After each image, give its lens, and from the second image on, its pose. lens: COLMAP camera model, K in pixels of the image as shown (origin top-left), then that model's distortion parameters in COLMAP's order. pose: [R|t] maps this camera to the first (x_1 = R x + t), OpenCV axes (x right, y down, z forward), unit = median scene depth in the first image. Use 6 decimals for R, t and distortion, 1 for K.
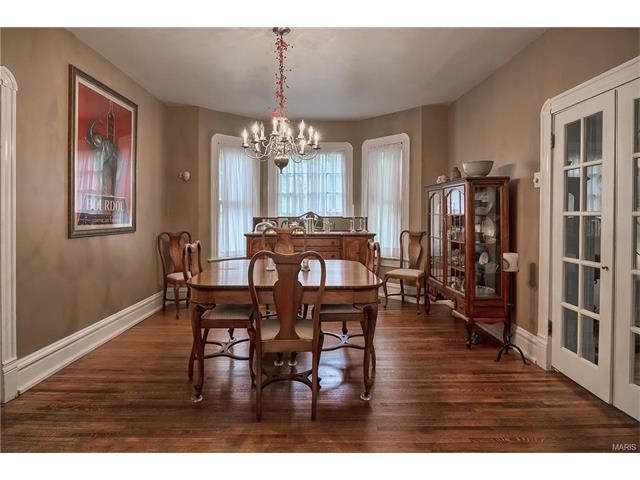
lens RADIAL K [[364.9, 0, 319.2], [0, 364.9, 222.1], [0, 0, 1]] dist [-0.003666, -0.000552]
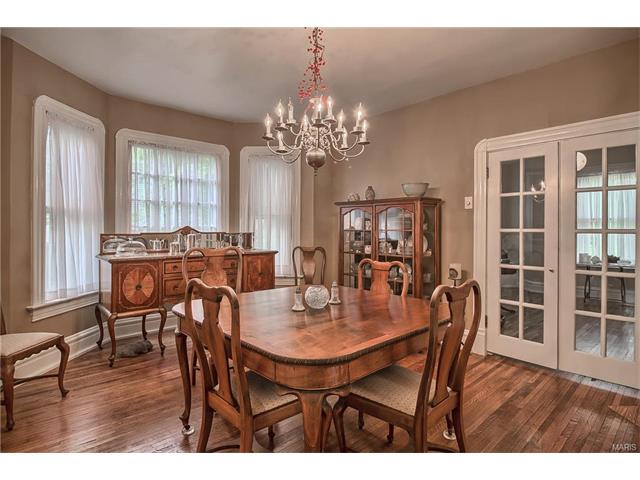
lens RADIAL K [[341.6, 0, 321.9], [0, 341.6, 232.7], [0, 0, 1]] dist [-0.002935, -0.002026]
pose [[0.742854, -0.004815, 0.669436, -0.491419], [0.010355, 0.999937, -0.004299, -0.013763], [-0.669373, 0.010125, 0.742858, 0.431307]]
